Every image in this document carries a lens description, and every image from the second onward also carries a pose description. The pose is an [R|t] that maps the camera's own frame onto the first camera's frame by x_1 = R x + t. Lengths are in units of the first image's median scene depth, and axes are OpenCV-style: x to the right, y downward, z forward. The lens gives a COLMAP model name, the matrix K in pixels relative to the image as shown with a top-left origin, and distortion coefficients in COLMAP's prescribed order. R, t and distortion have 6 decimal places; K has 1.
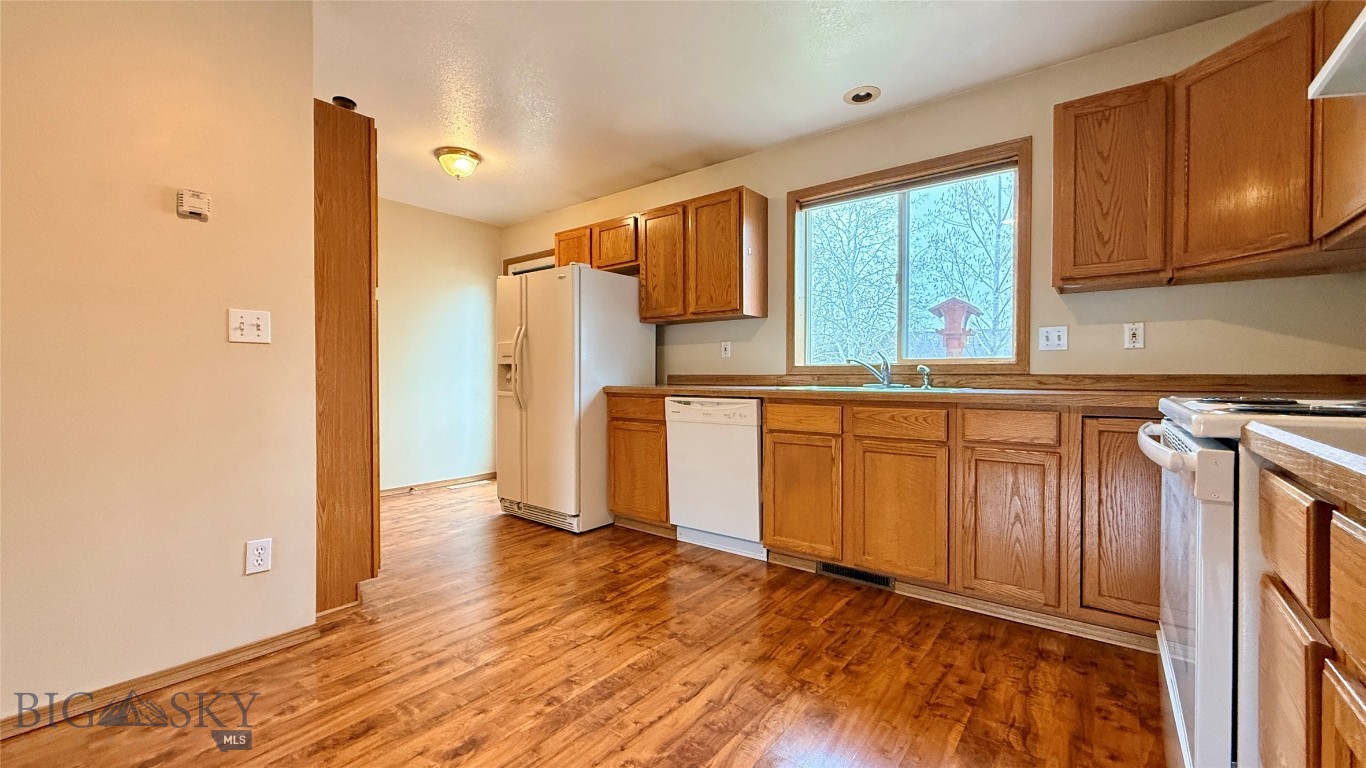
lens RADIAL K [[542.6, 0, 682.8], [0, 542.6, 381.4], [0, 0, 1]] dist [0.000796, -0.000354]
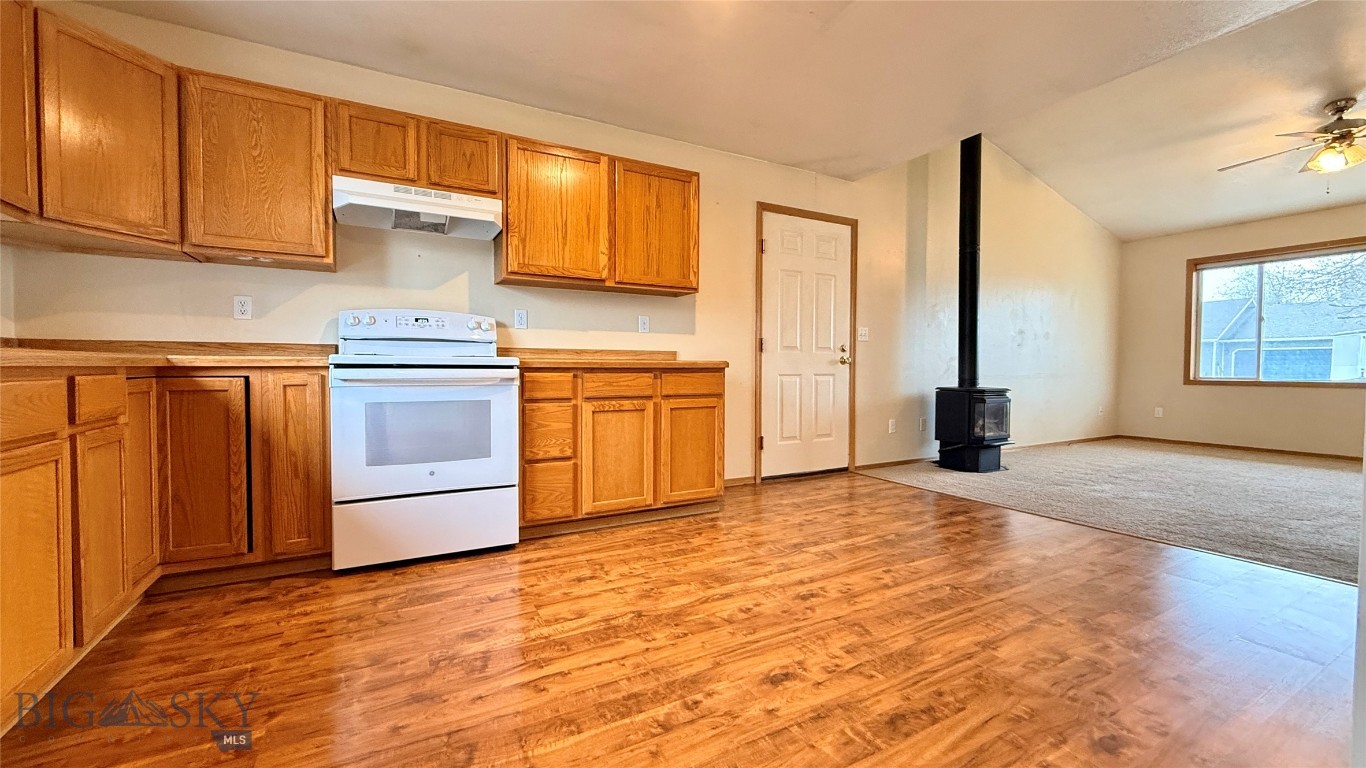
lens RADIAL K [[542.6, 0, 685.2], [0, 542.6, 379.3], [0, 0, 1]] dist [0.000796, -0.000354]
pose [[-0.922876, -0.011228, 0.384933, -0.351278], [0.001066, 0.999497, 0.031711, 0.028772], [-0.385095, 0.029675, -0.922400, 1.128439]]
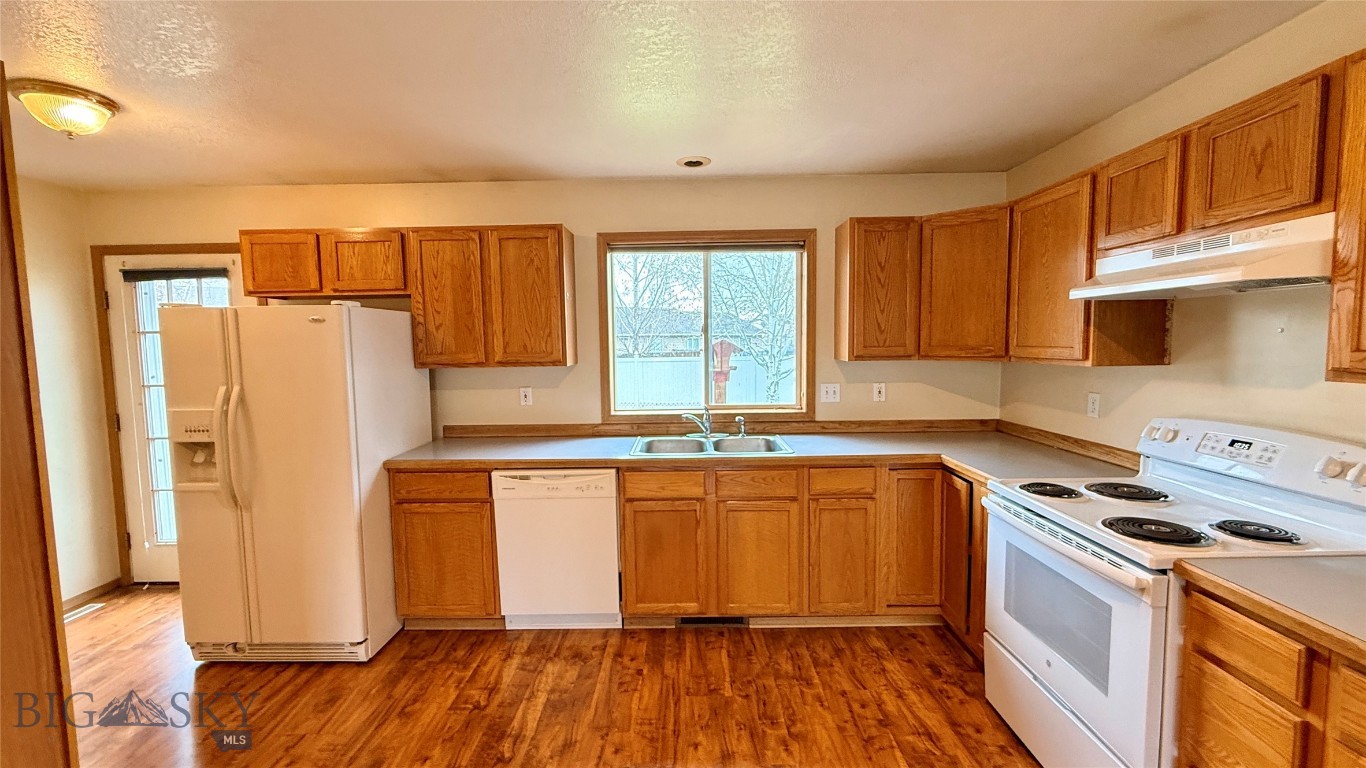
lens RADIAL K [[542.6, 0, 681.6], [0, 542.6, 381.7], [0, 0, 1]] dist [0.000796, -0.000354]
pose [[0.793683, -0.057337, 0.605623, -0.362600], [0.021234, 0.997553, 0.066616, -0.194191], [-0.607961, -0.040013, 0.792958, 0.195730]]
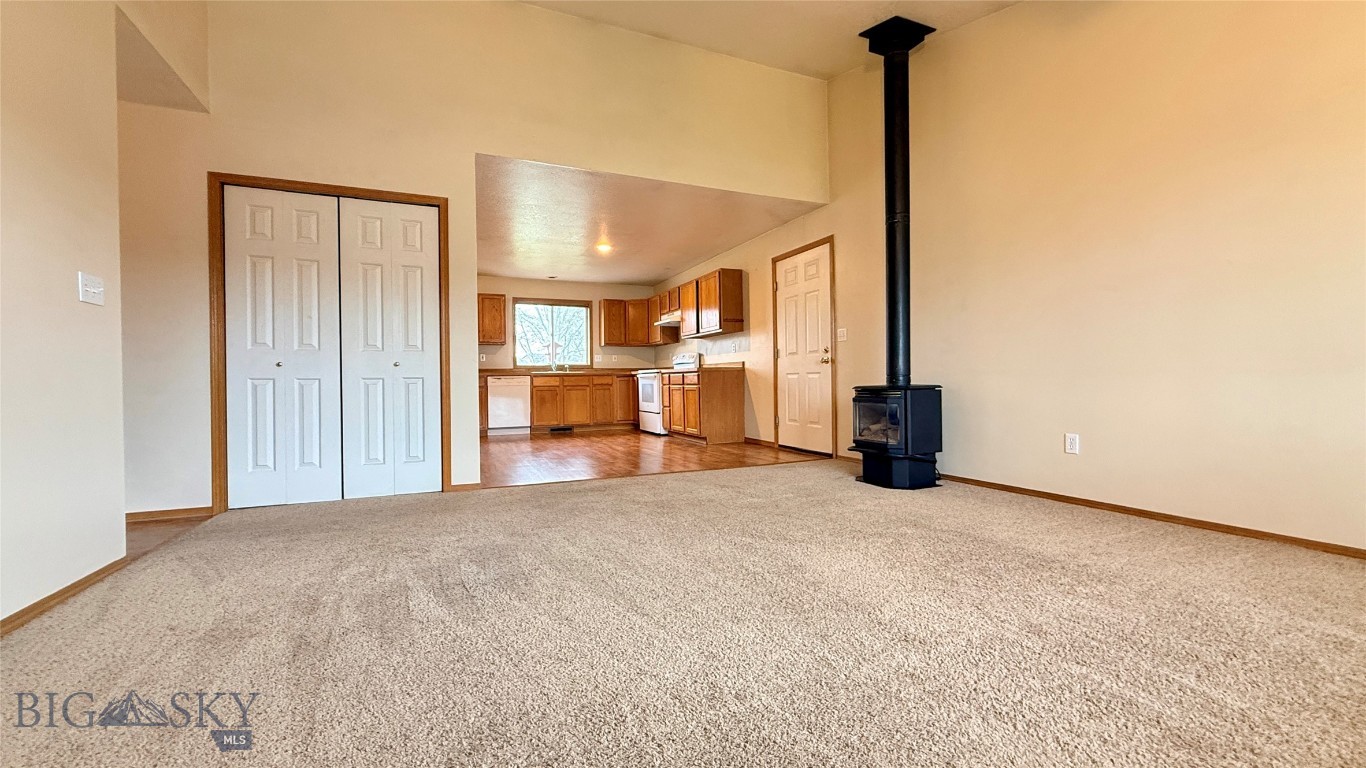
lens RADIAL K [[542.6, 0, 690.3], [0, 542.6, 383.5], [0, 0, 1]] dist [0.000796, -0.000354]
pose [[0.459330, -0.008022, 0.888230, -2.184721], [0.021363, 0.999770, -0.002018, 0.104470], [-0.888009, 0.019902, 0.459395, -1.163423]]
